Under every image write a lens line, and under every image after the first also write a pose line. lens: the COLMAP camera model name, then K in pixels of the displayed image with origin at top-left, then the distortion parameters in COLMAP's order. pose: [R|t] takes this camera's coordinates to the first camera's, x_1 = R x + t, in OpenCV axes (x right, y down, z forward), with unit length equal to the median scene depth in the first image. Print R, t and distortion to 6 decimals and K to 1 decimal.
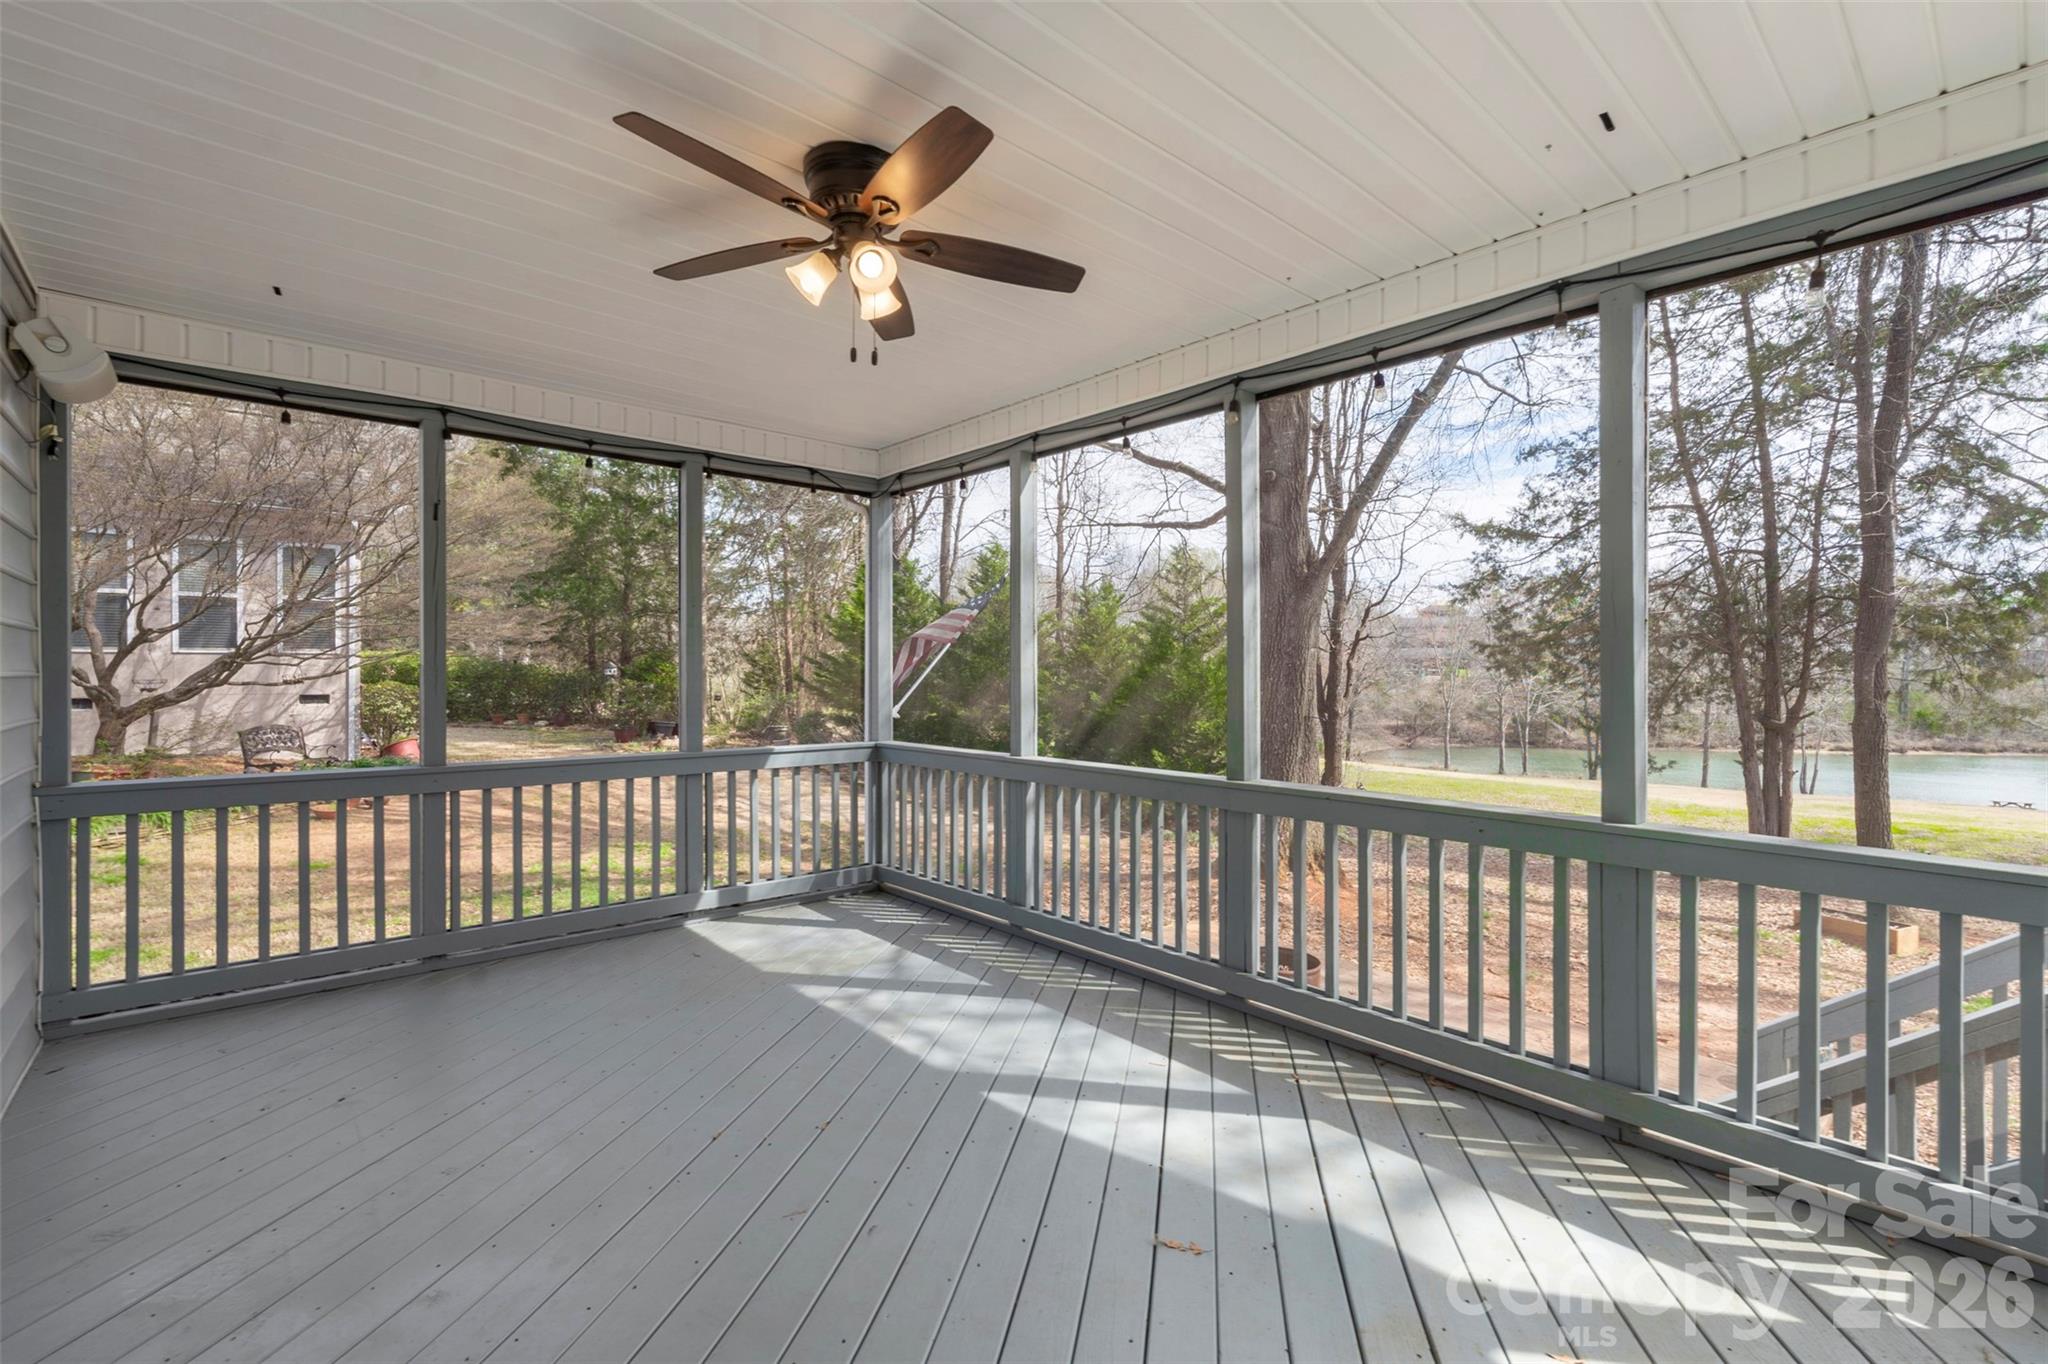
lens RADIAL K [[906.4, 0, 1029.4], [0, 906.4, 681.6], [0, 0, 1]] dist [-0.002049, 0.001244]
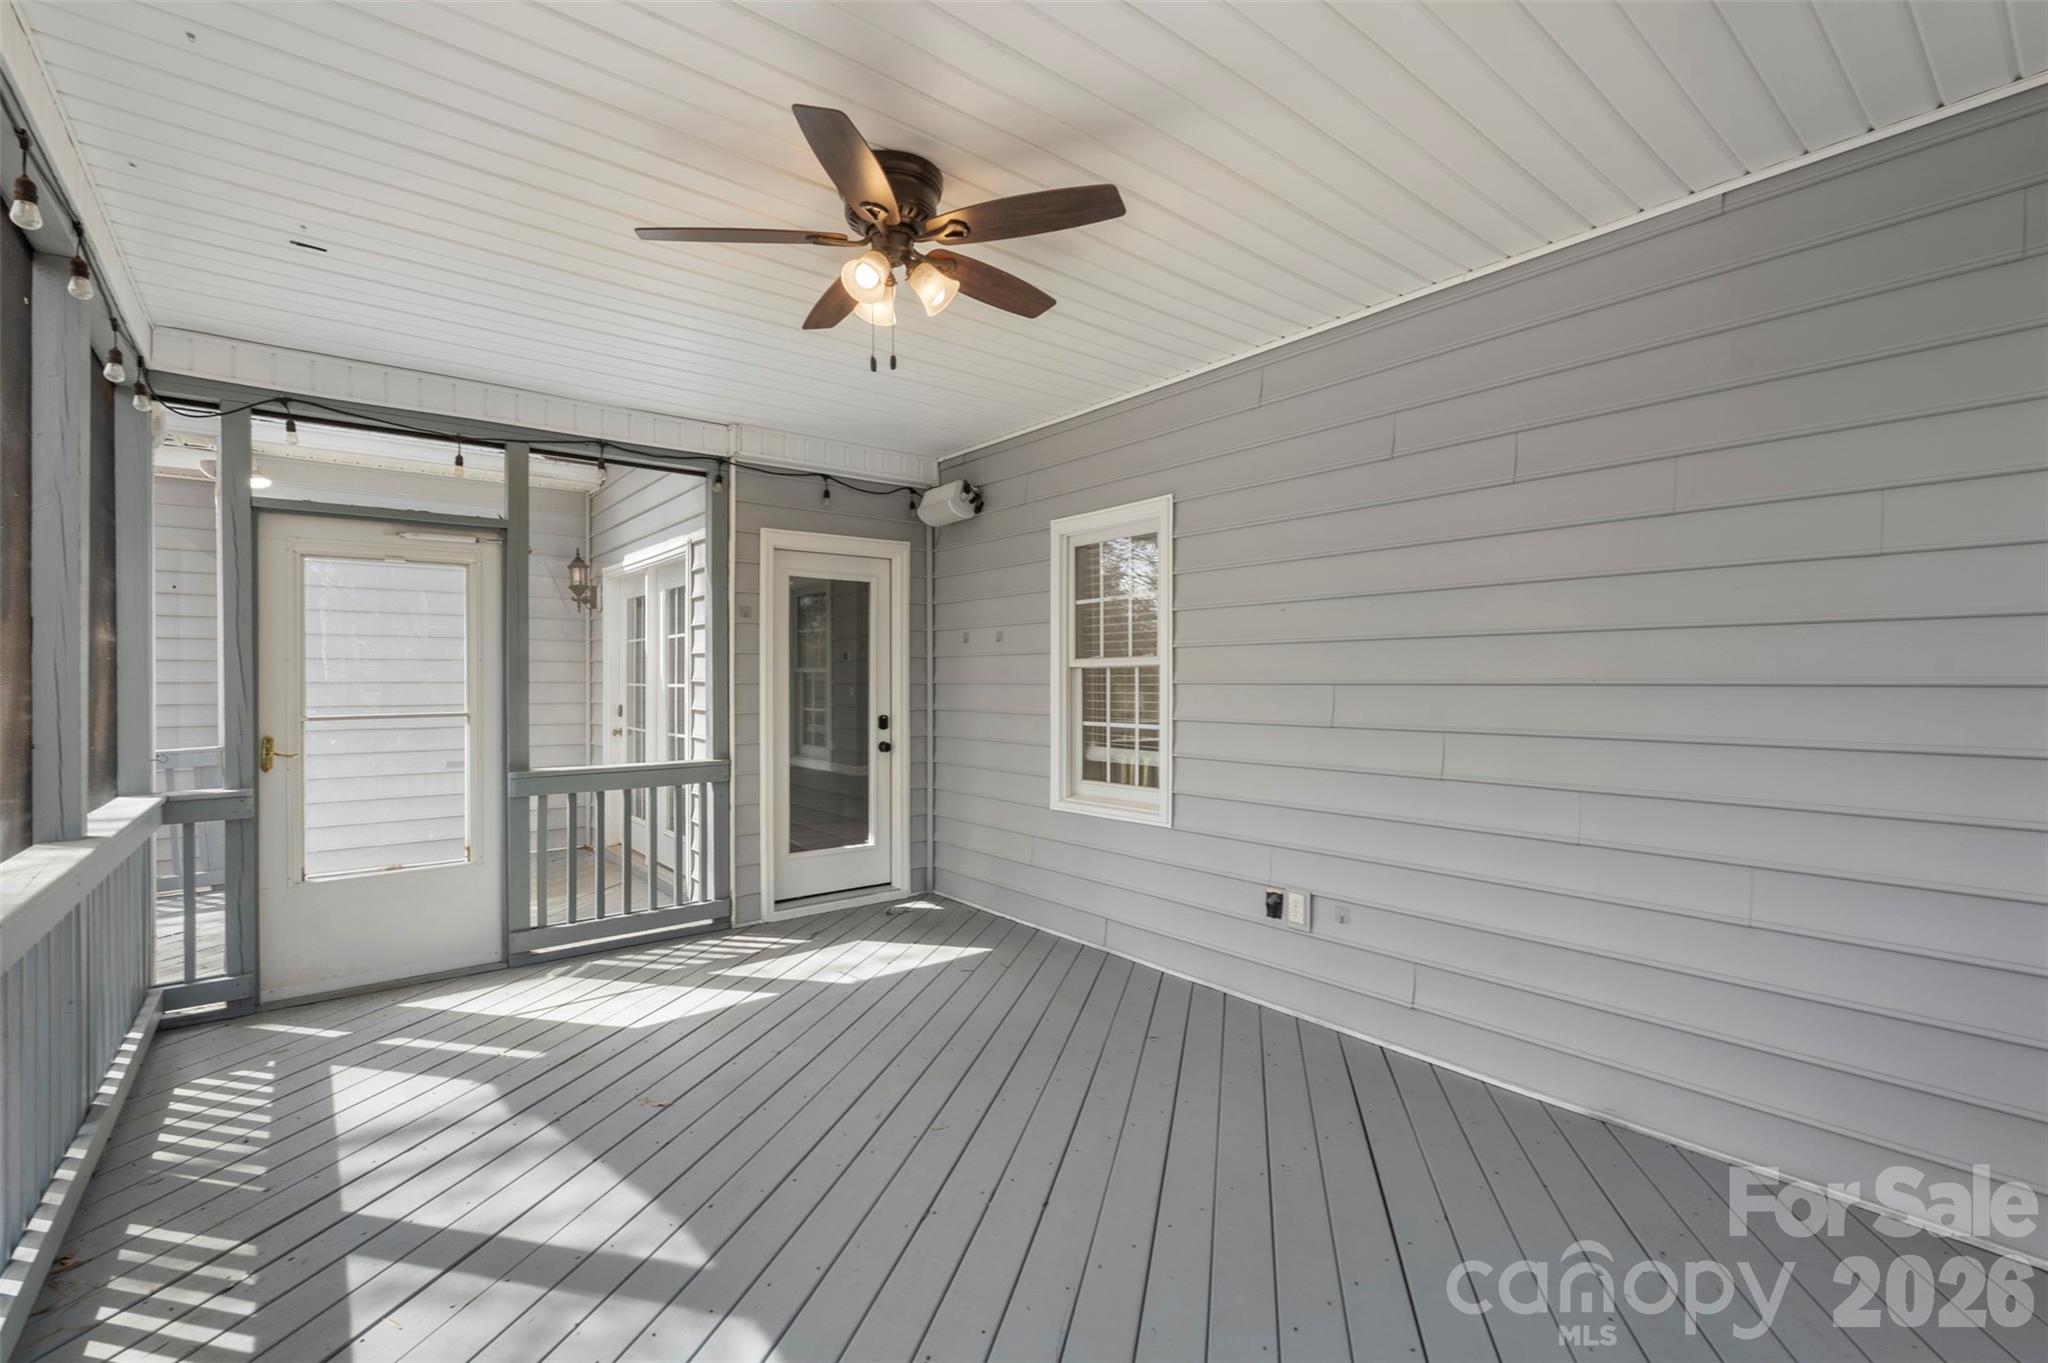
lens RADIAL K [[906.4, 0, 1021.9], [0, 906.4, 681.1], [0, 0, 1]] dist [-0.002049, 0.001244]
pose [[-0.998660, -0.004553, 0.051545, -0.395062], [-0.004251, 0.999973, 0.005966, -0.017288], [-0.051570, 0.005739, -0.998653, 2.033096]]
